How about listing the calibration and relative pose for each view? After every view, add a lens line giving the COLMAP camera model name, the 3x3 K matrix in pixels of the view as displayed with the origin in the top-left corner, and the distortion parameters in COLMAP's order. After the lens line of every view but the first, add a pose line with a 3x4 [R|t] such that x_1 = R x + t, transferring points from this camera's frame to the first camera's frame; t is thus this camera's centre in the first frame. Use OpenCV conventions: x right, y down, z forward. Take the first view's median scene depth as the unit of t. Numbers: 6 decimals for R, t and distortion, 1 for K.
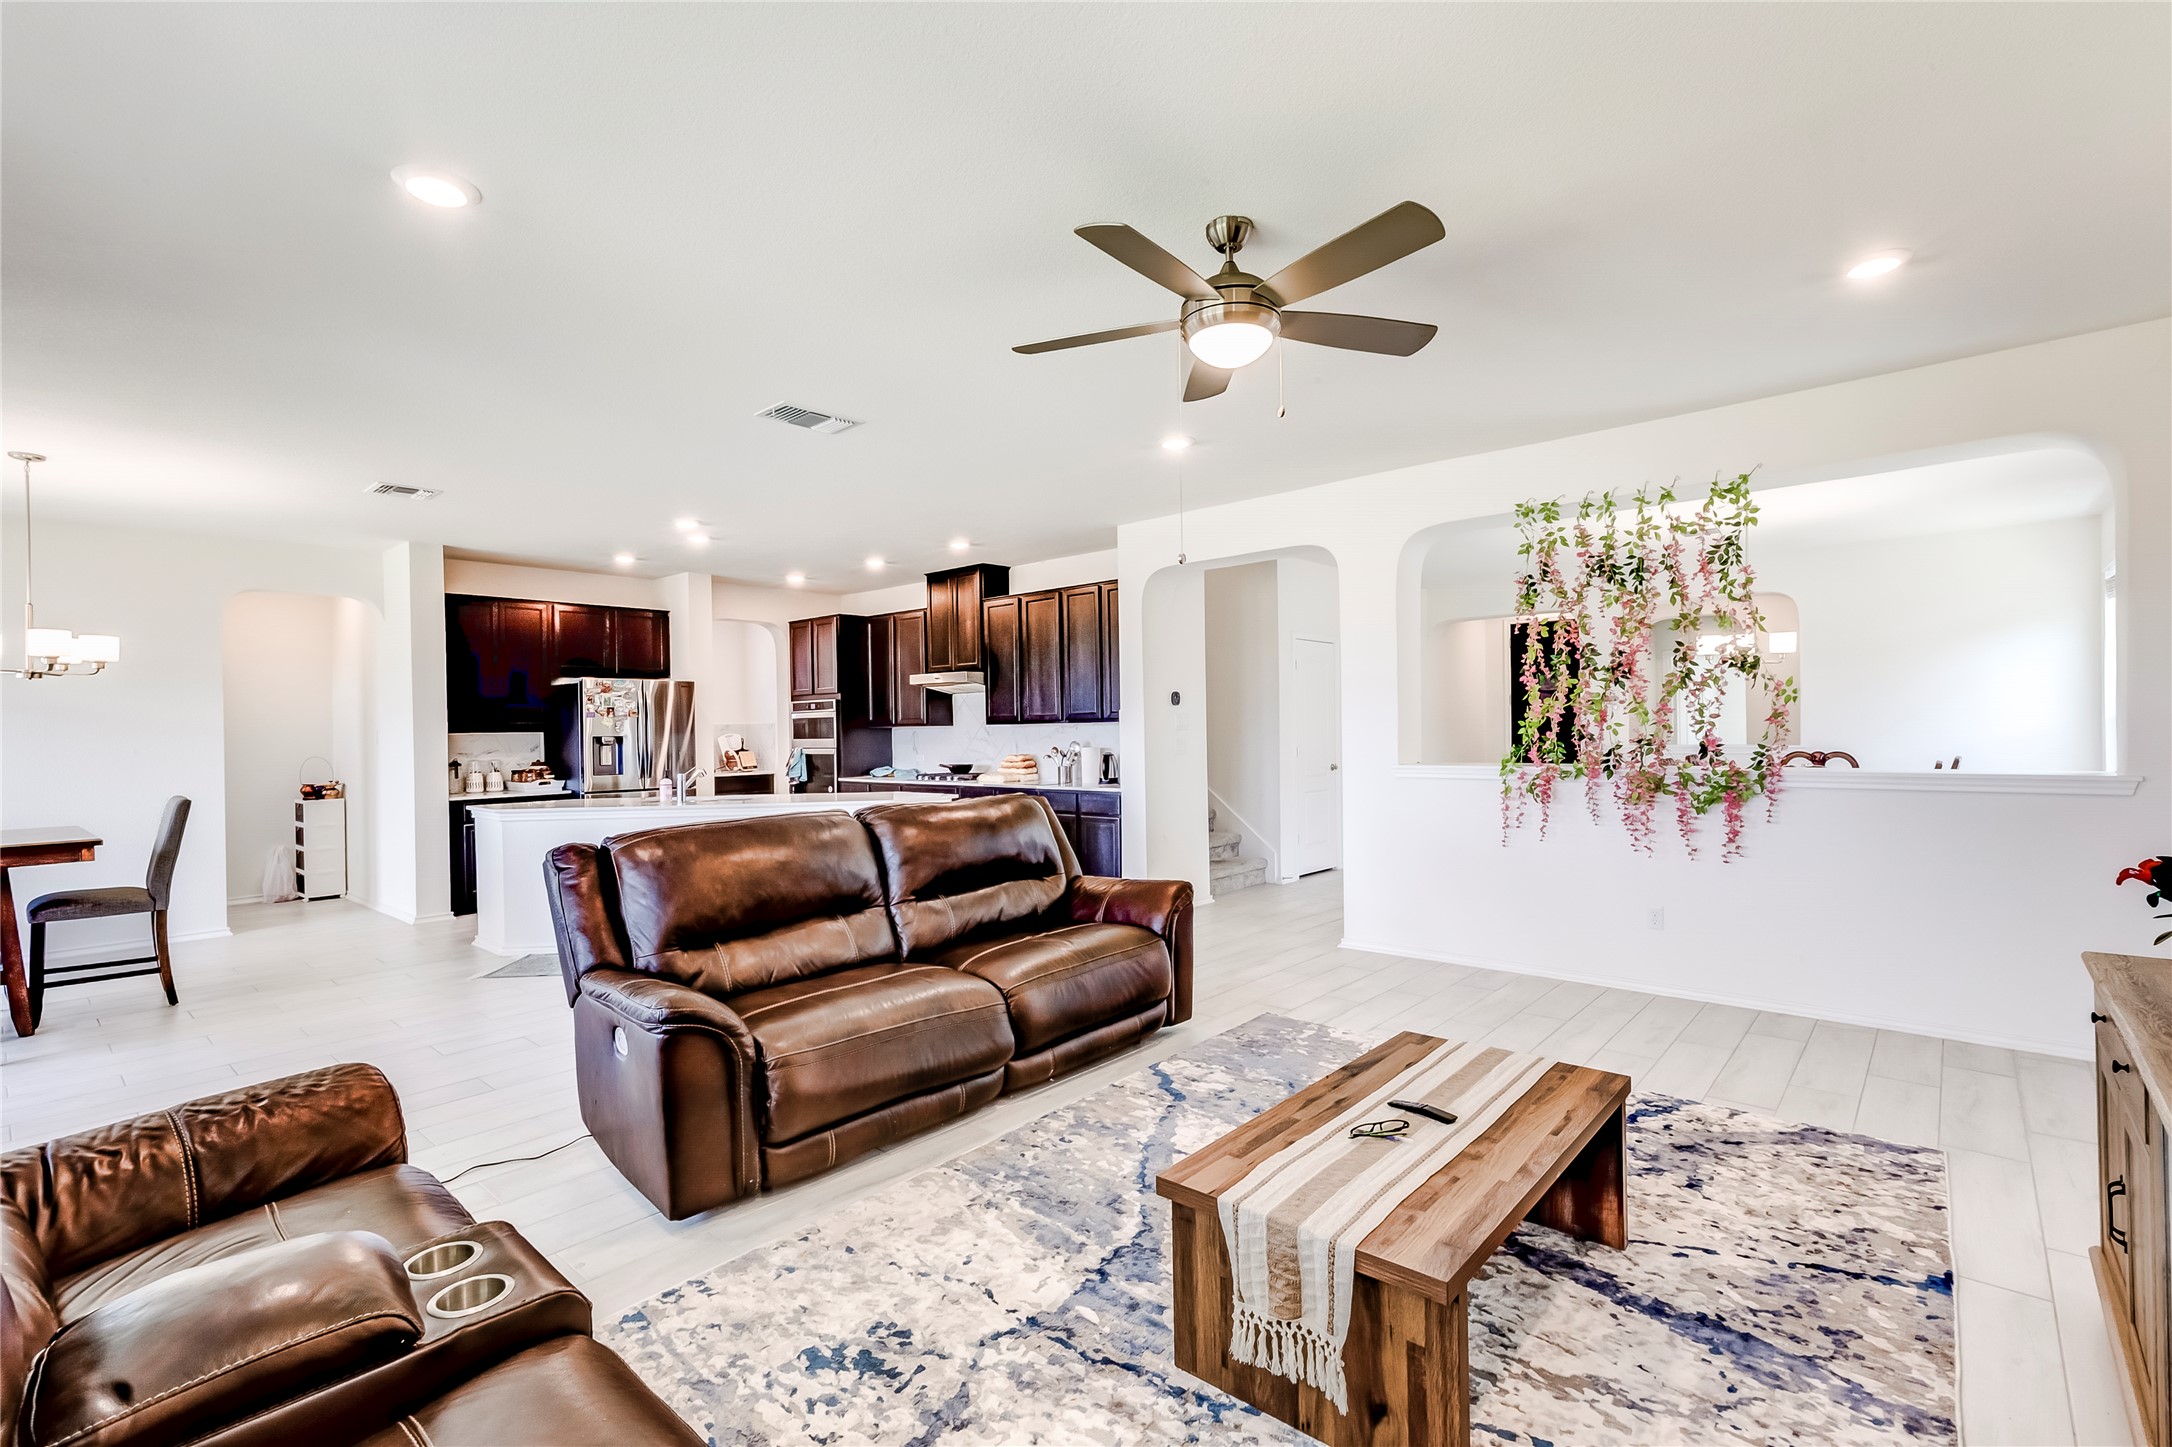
lens RADIAL K [[973.0, 0, 1084.5], [0, 973.0, 728.1], [0, 0, 1]] dist [0.001991, -0.000009]
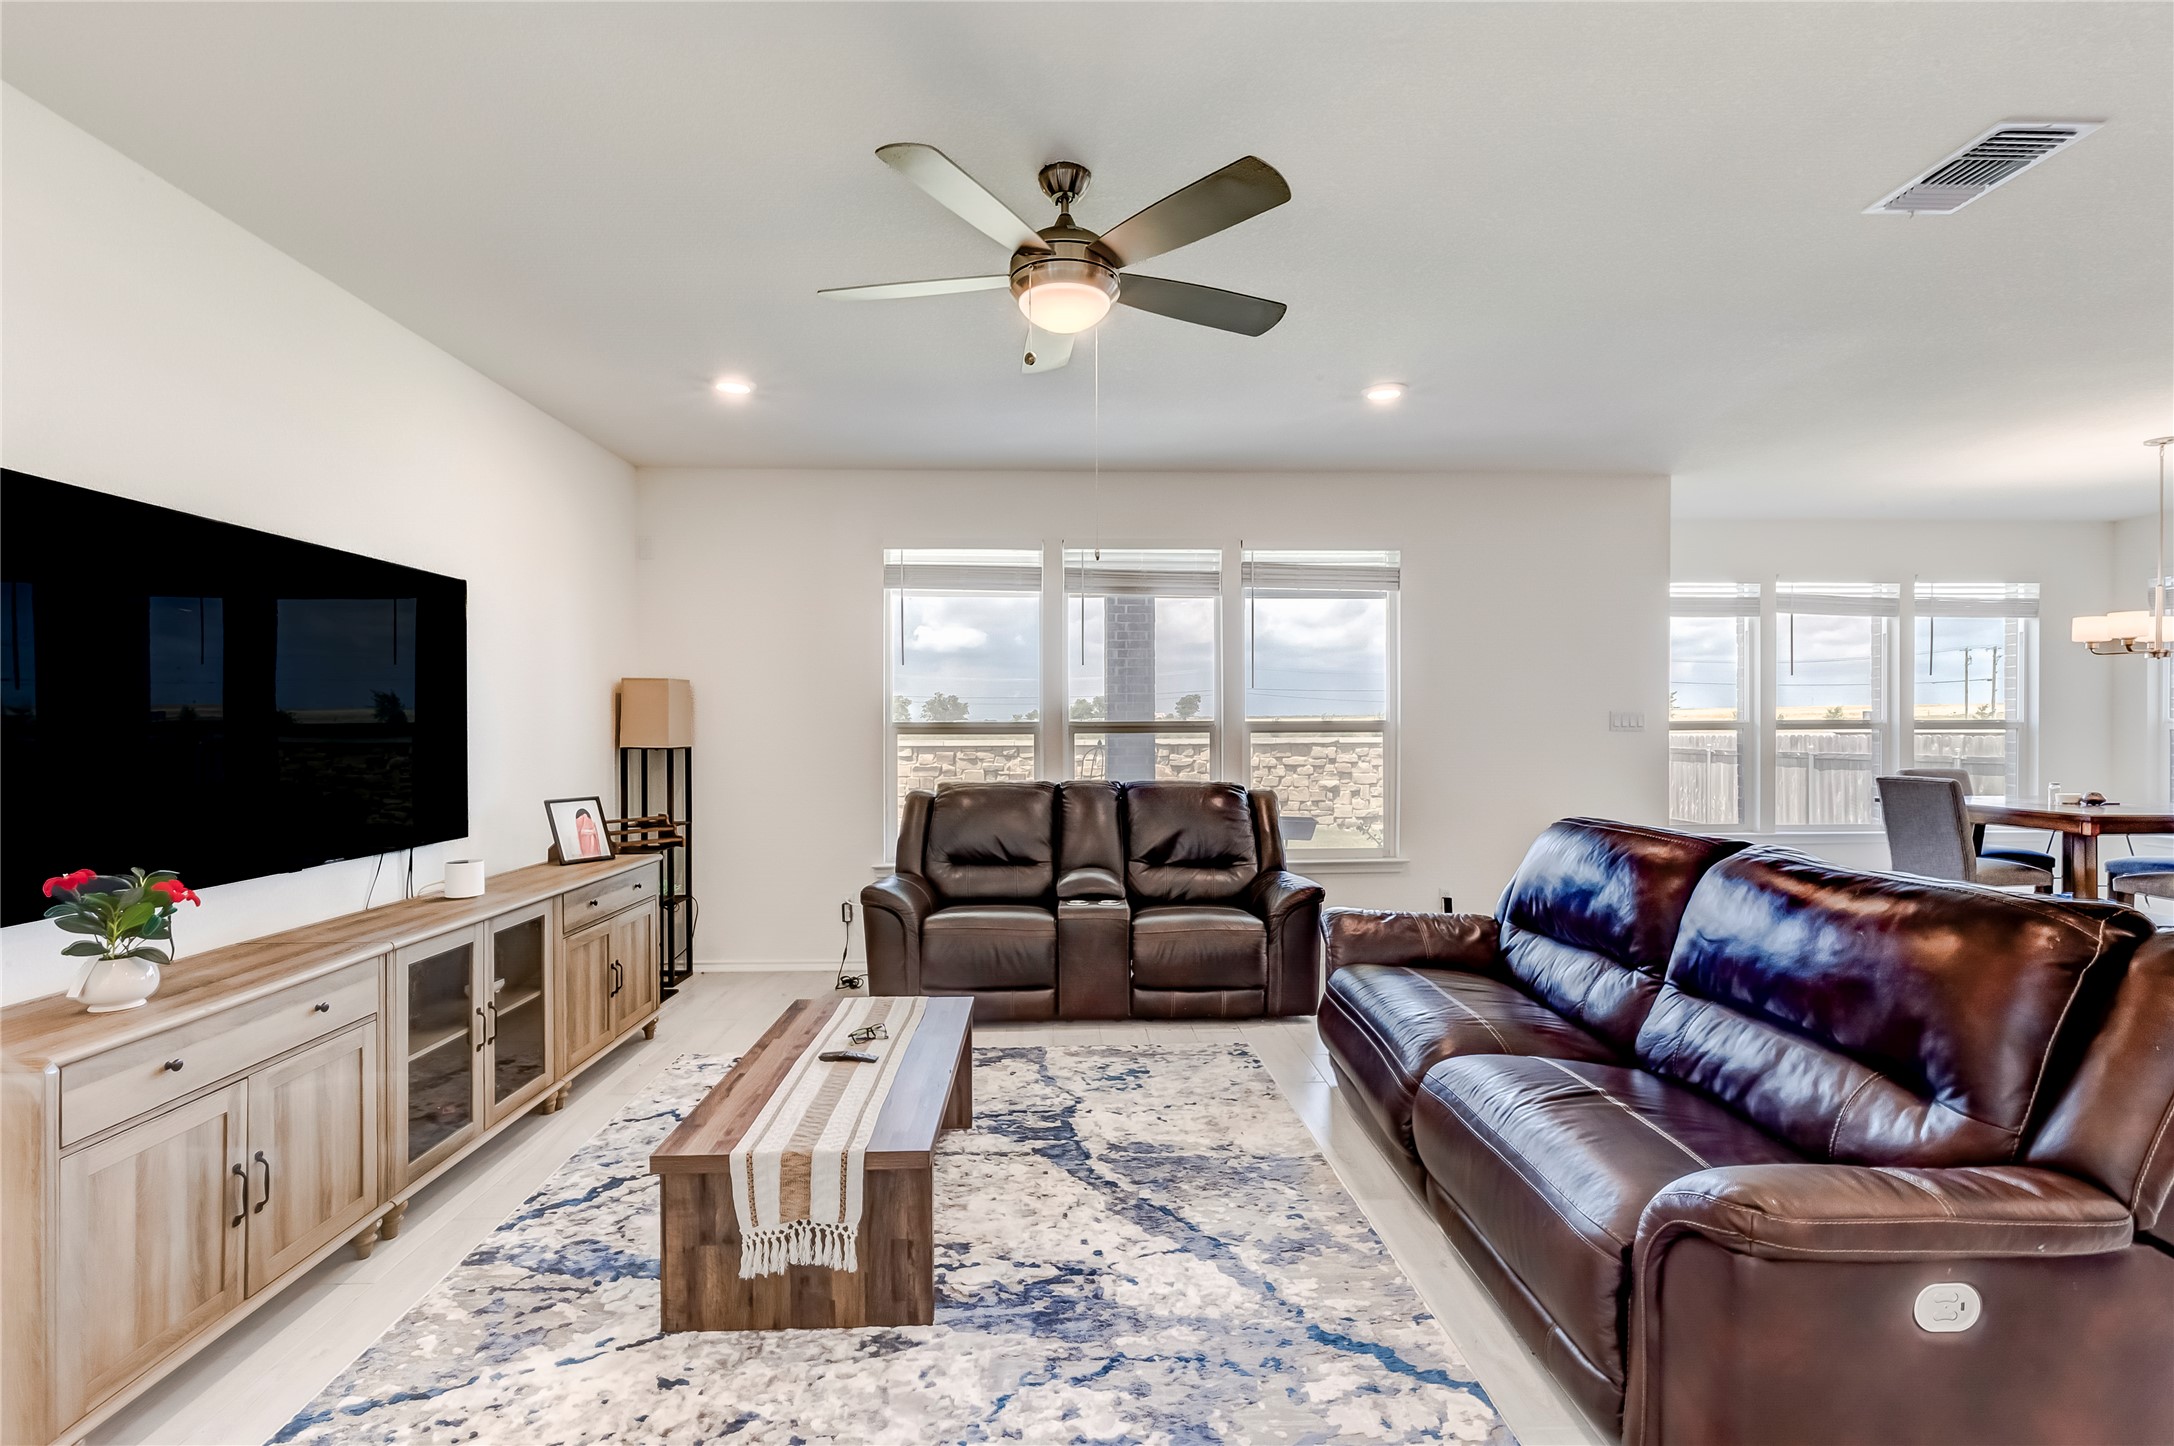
lens RADIAL K [[973.9, 0, 1085.5], [0, 973.9, 727.6], [0, 0, 1]] dist [0.001991, -0.000009]
pose [[-0.718695, 0.023376, -0.694932, 0.893930], [0.013266, 0.999714, 0.019909, -0.025549], [0.695199, 0.005090, -0.718799, 1.919738]]
